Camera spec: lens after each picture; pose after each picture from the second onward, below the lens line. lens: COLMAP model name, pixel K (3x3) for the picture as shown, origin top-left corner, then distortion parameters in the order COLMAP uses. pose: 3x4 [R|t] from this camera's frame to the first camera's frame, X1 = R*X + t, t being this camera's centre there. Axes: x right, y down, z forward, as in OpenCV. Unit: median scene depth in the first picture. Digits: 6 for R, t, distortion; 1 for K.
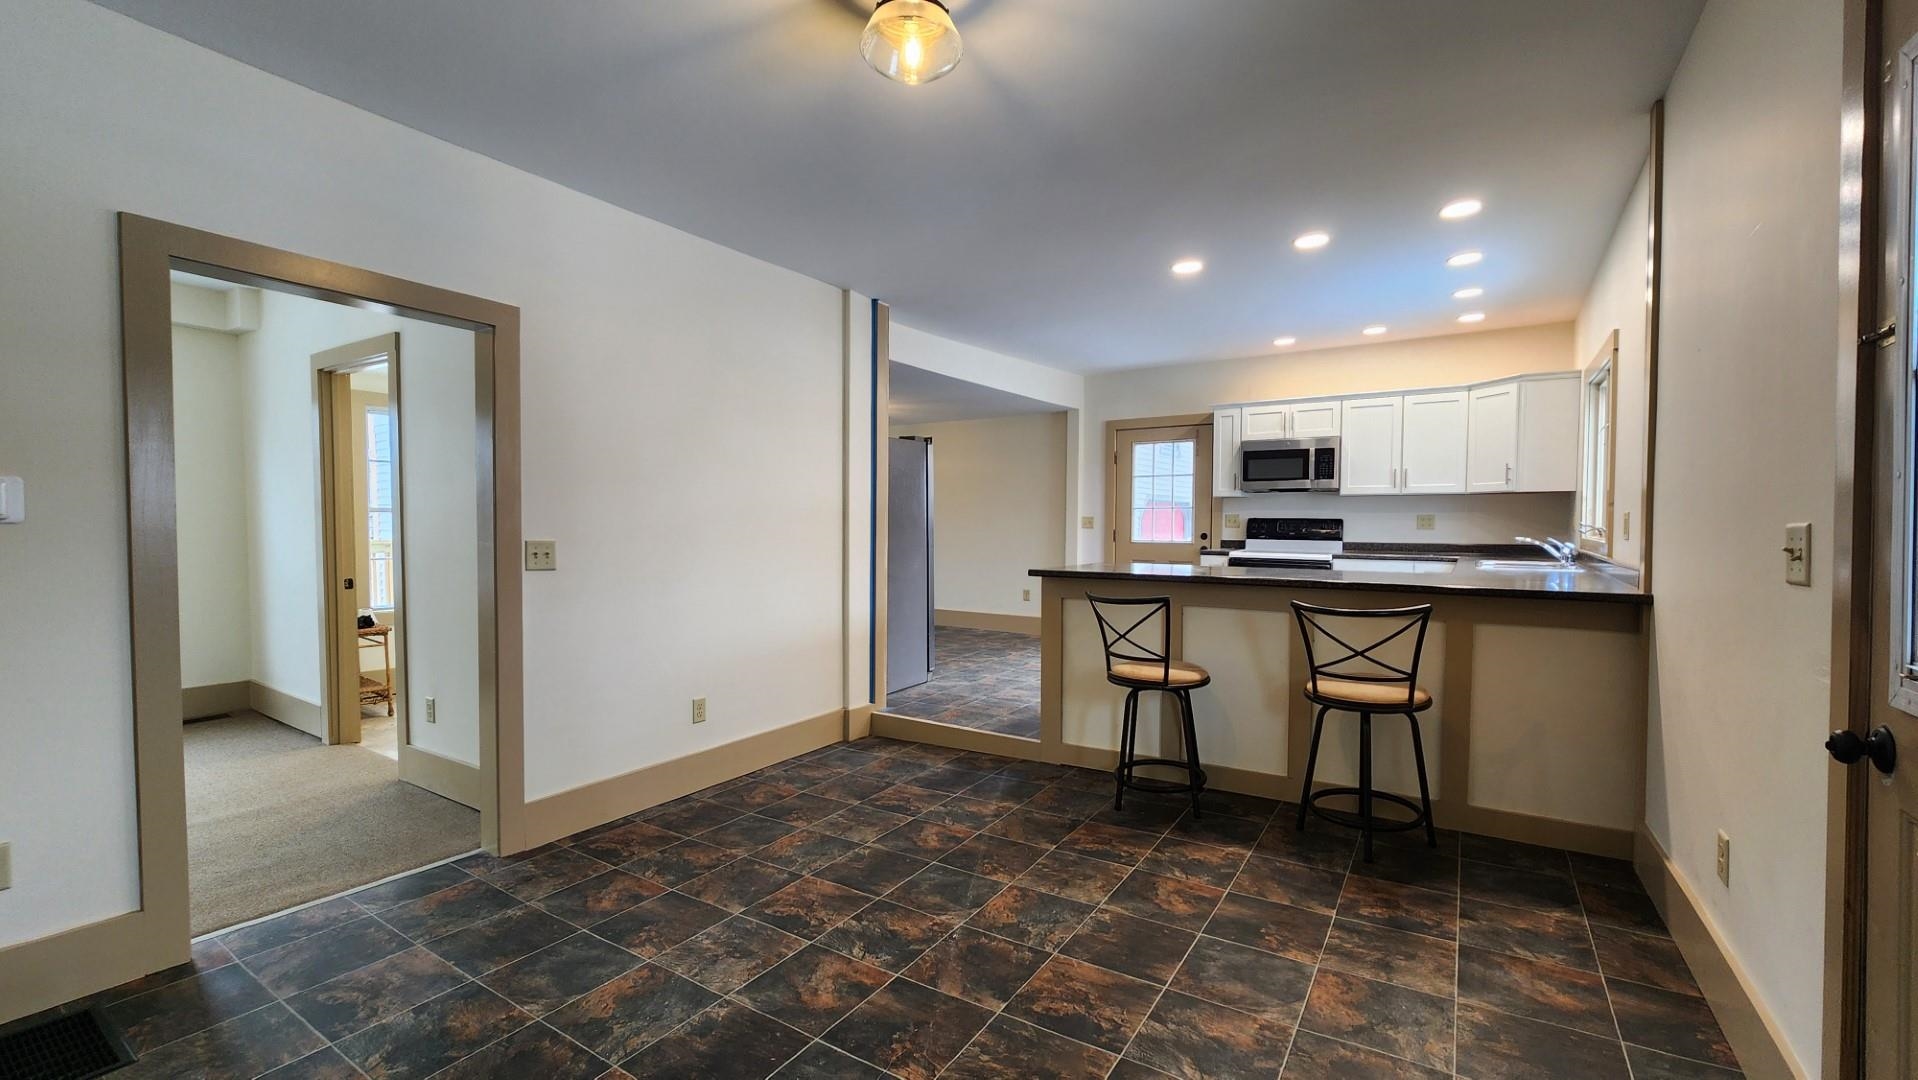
lens RADIAL K [[789.4, 0, 956.3], [0, 789.4, 552.2], [0, 0, 1]] dist [0.001273, 0.000064]
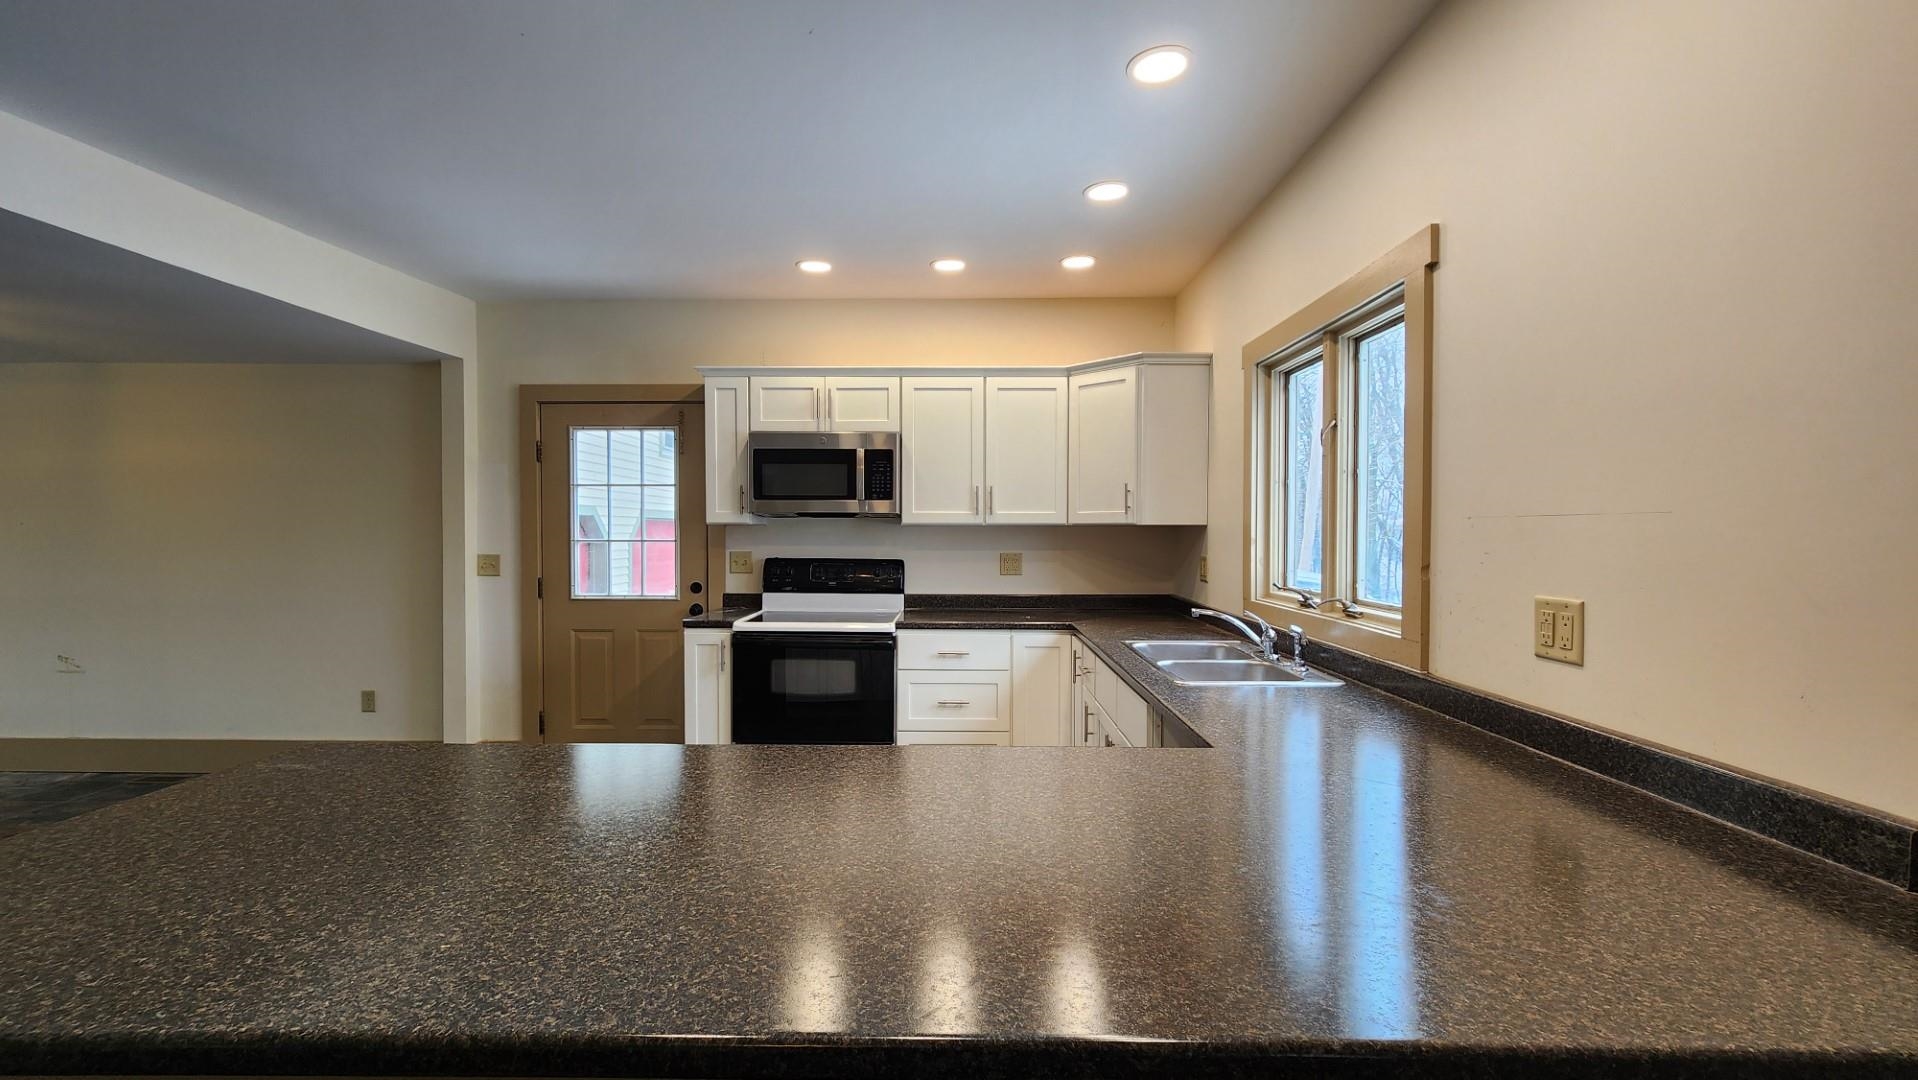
lens RADIAL K [[783.3, 0, 952.5], [0, 783.3, 551.1], [0, 0, 1]] dist [0.001051, -0.000224]
pose [[0.841327, -0.014102, 0.540342, 0.172569], [0.021659, 0.999736, -0.007633, -0.043580], [-0.540092, 0.018125, 0.841411, 0.431210]]
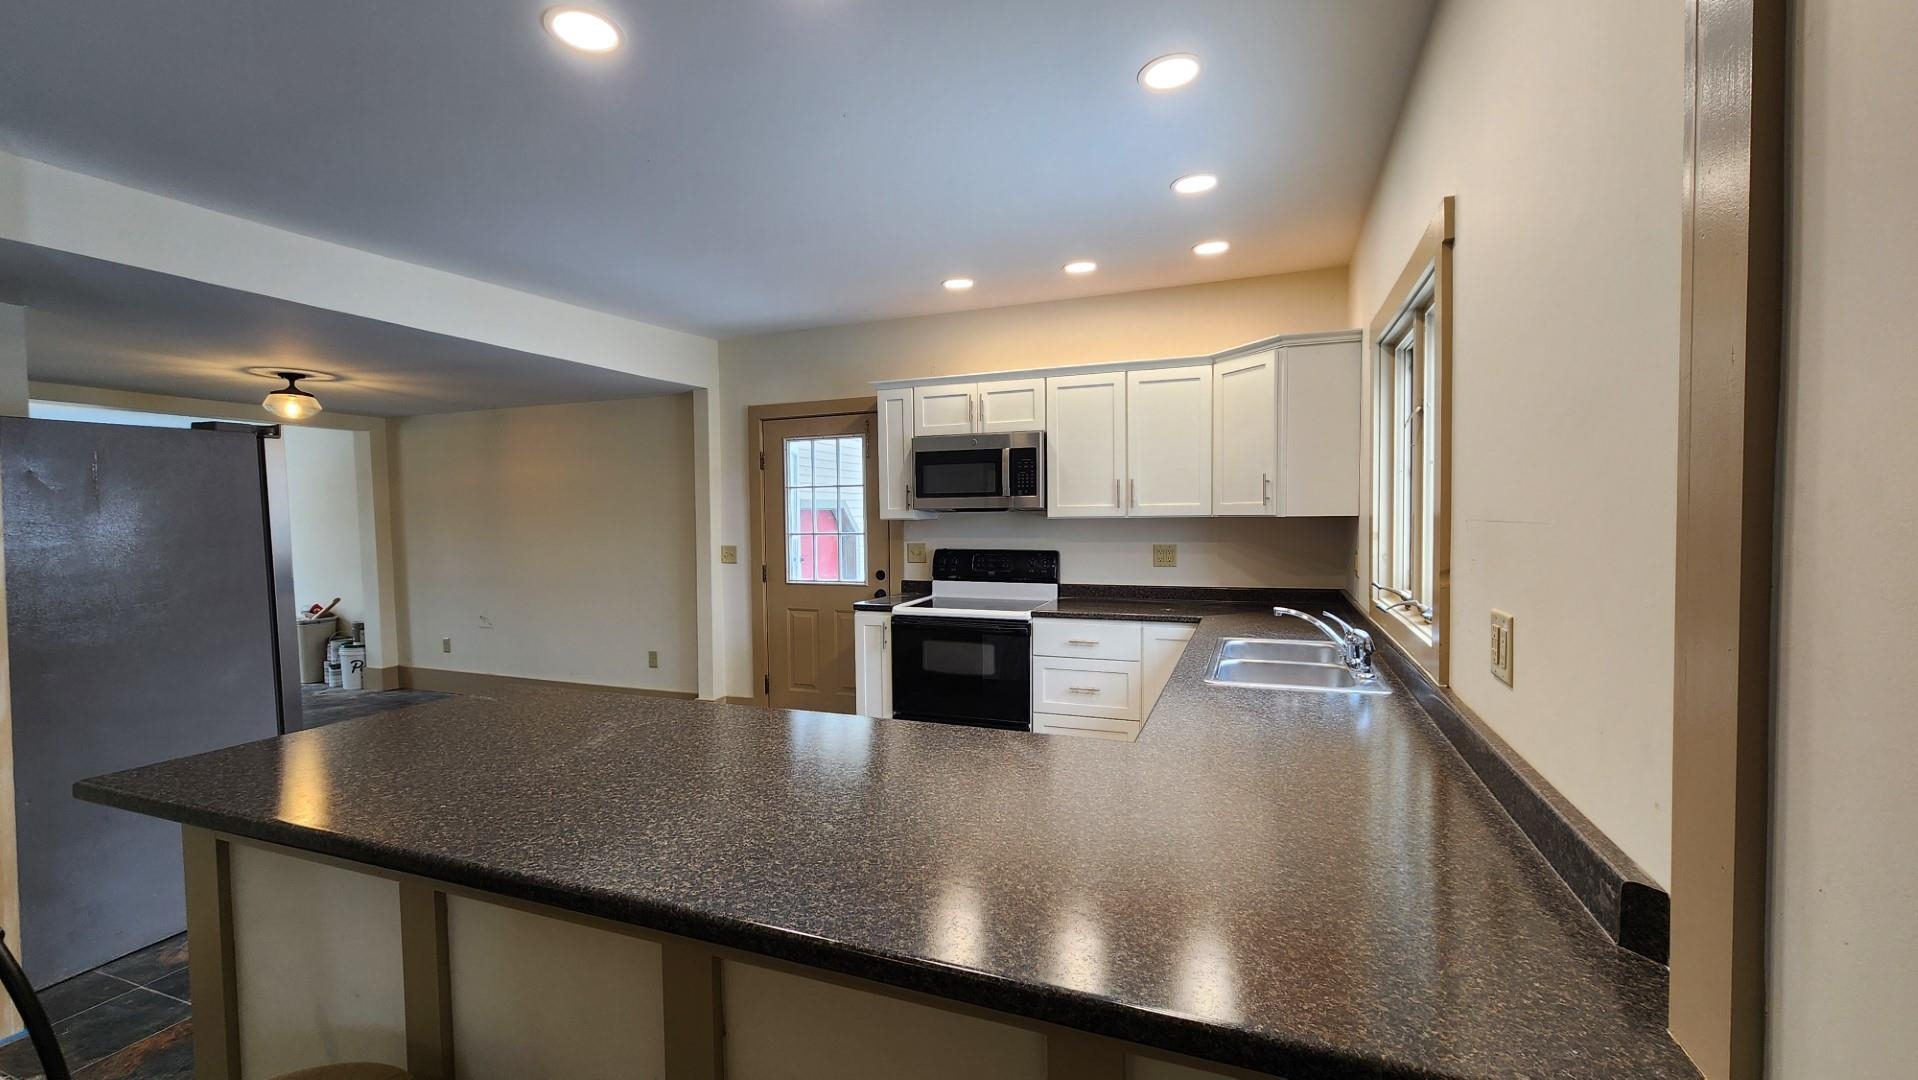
lens RADIAL K [[783.3, 0, 952.5], [0, 783.3, 551.1], [0, 0, 1]] dist [0.001051, -0.000224]
pose [[0.977833, -0.024096, 0.207993, 0.259251], [0.023173, 0.999708, 0.006872, -0.049017], [-0.208098, -0.001900, 0.978106, 0.352356]]
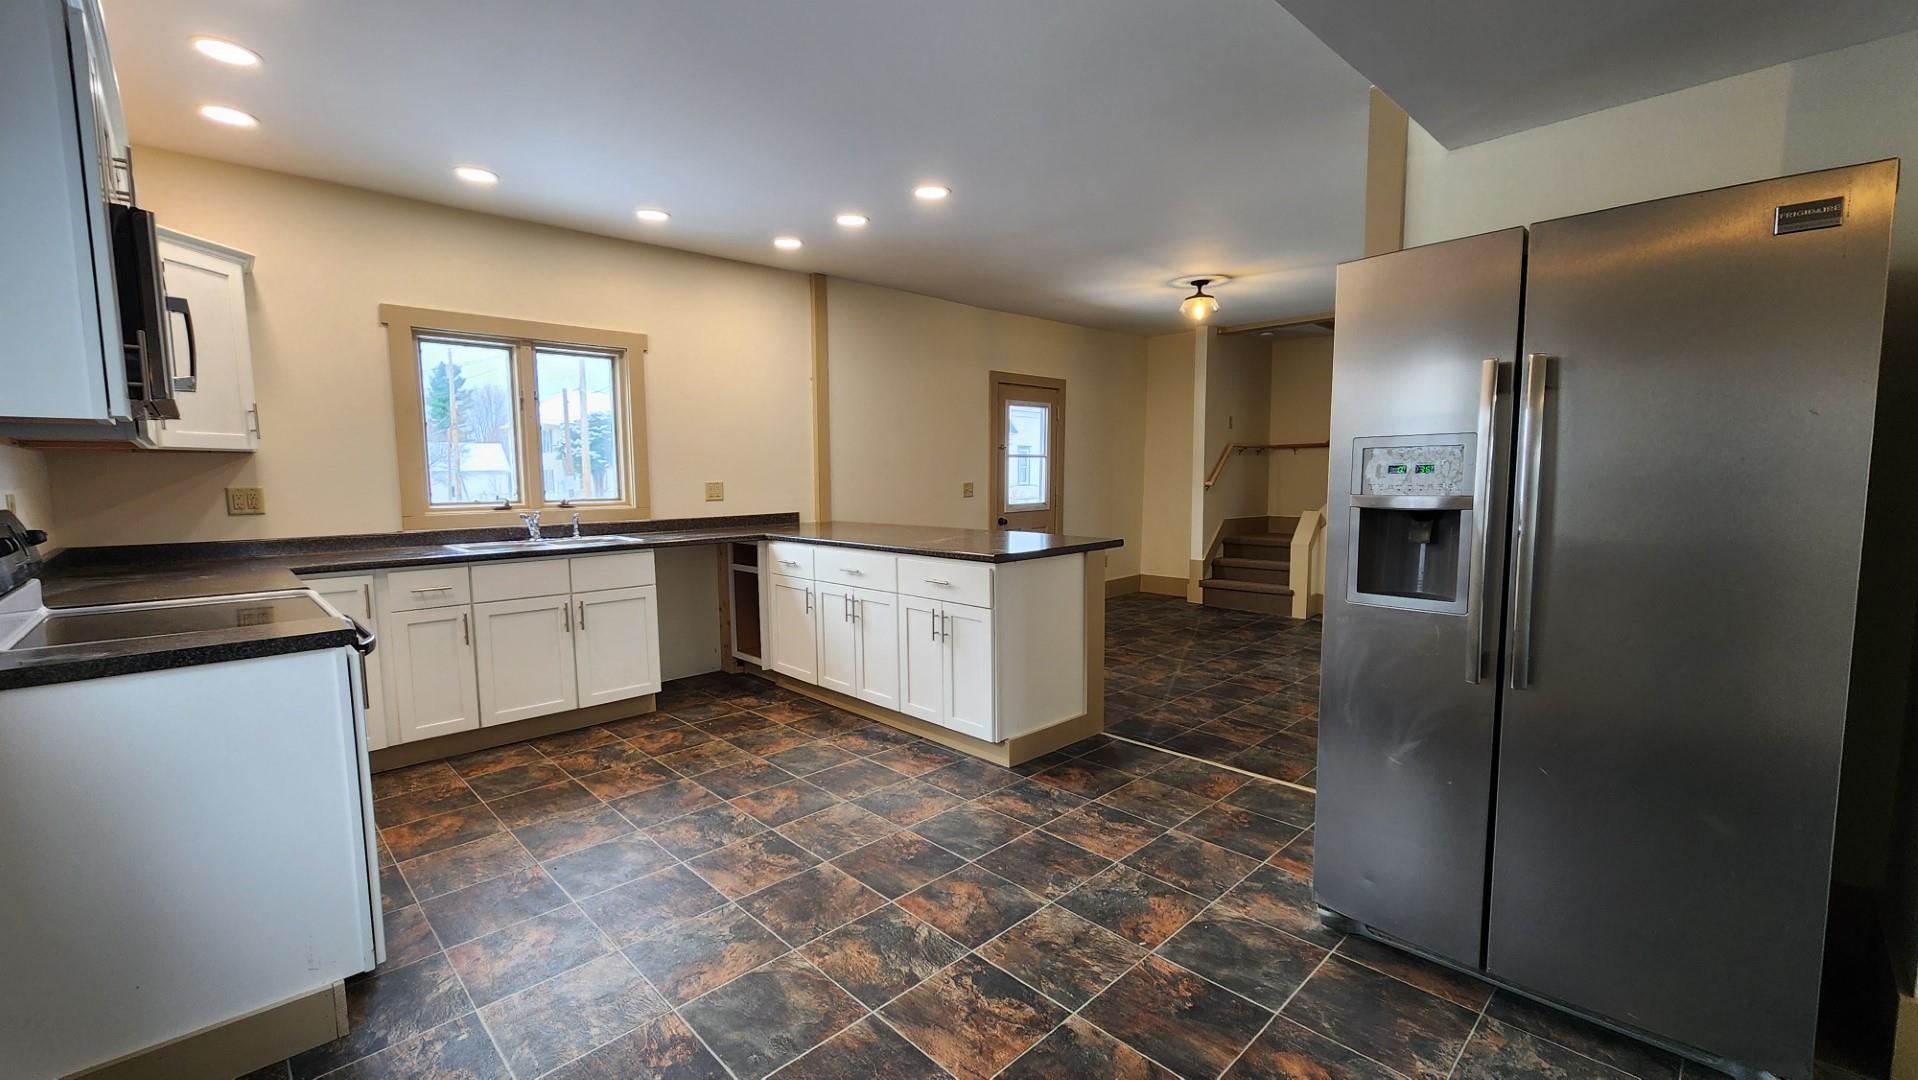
lens RADIAL K [[789.4, 0, 956.3], [0, 789.4, 552.2], [0, 0, 1]] dist [0.001273, 0.000064]
pose [[-0.976528, -0.012664, 0.215018, 0.051759], [0.017927, 0.990028, 0.139725, -0.062973], [-0.214643, 0.140300, -0.966563, 1.232787]]
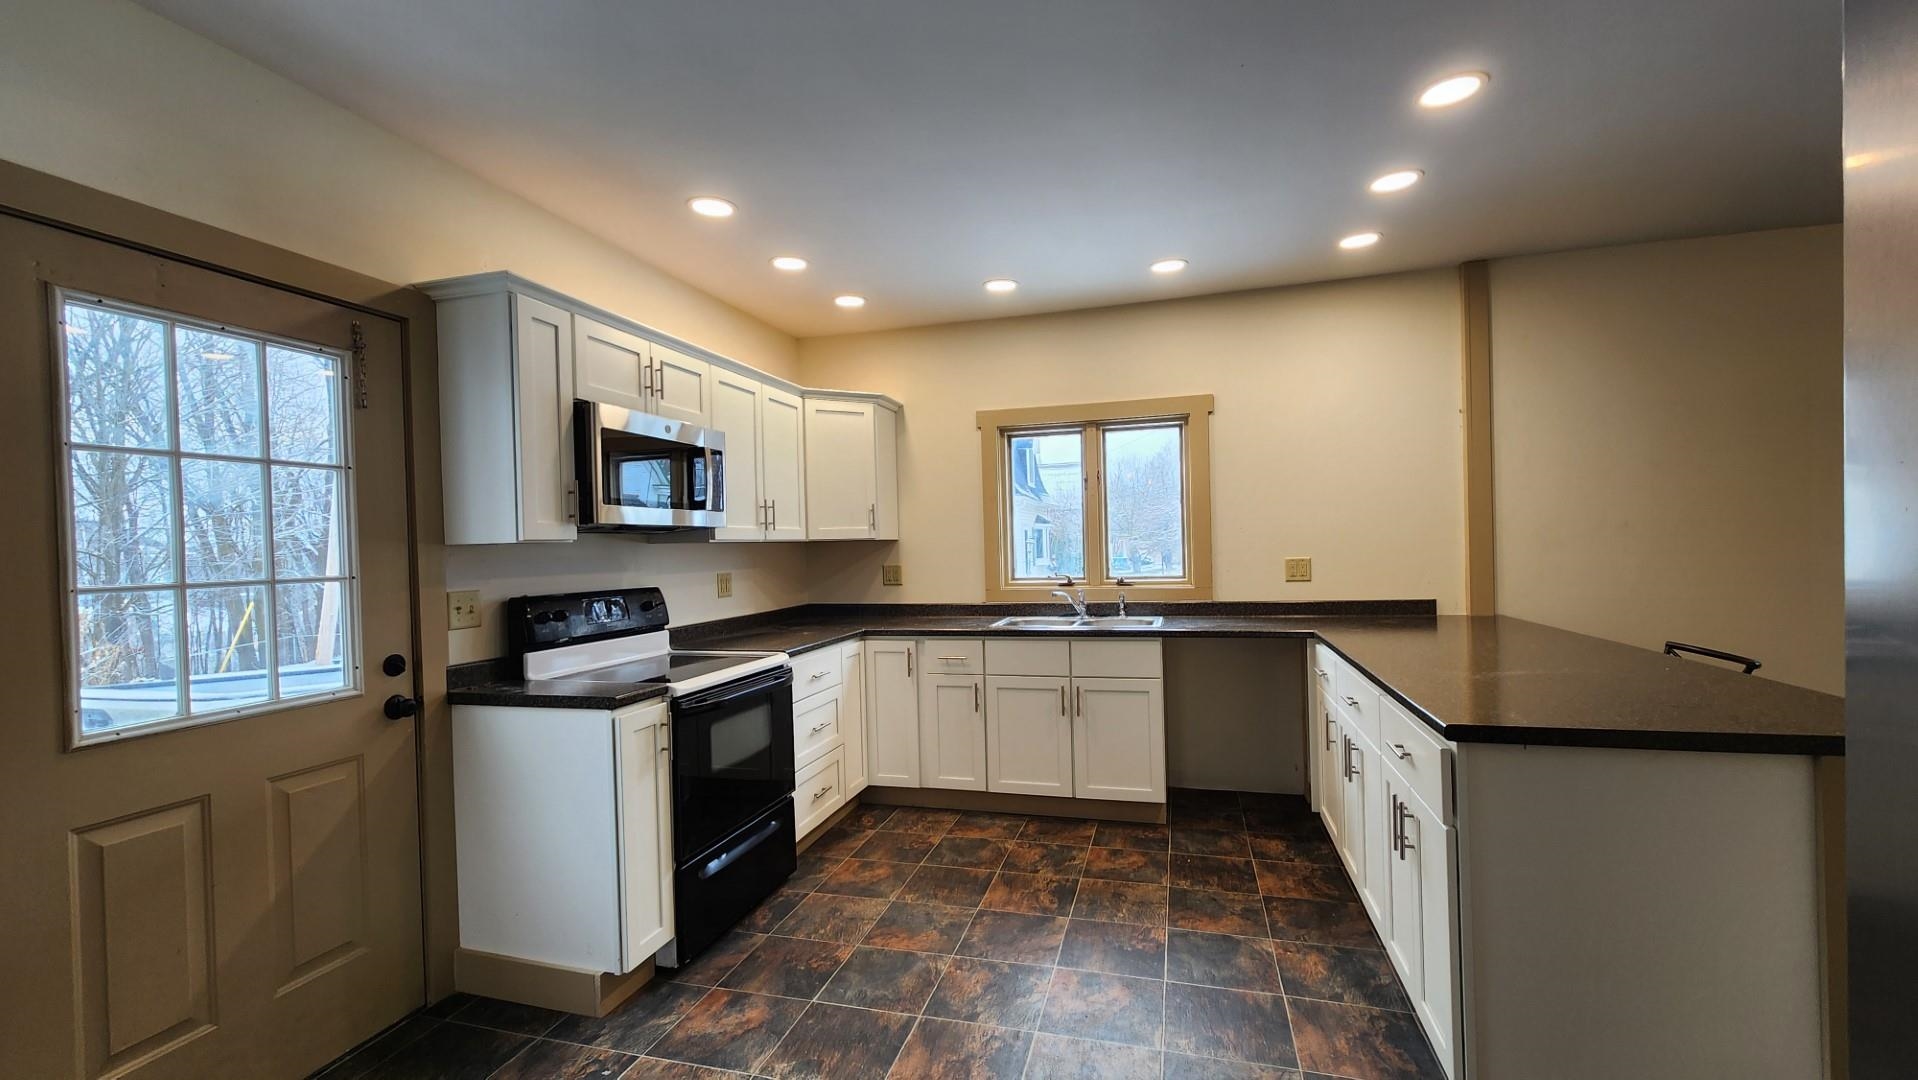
lens RADIAL K [[789.4, 0, 956.3], [0, 789.4, 552.2], [0, 0, 1]] dist [0.001273, 0.000064]
pose [[-0.296797, -0.002666, 0.954937, -0.065009], [0.066051, 0.997544, 0.023314, -0.064541], [-0.952654, 0.069994, -0.295892, 0.971171]]
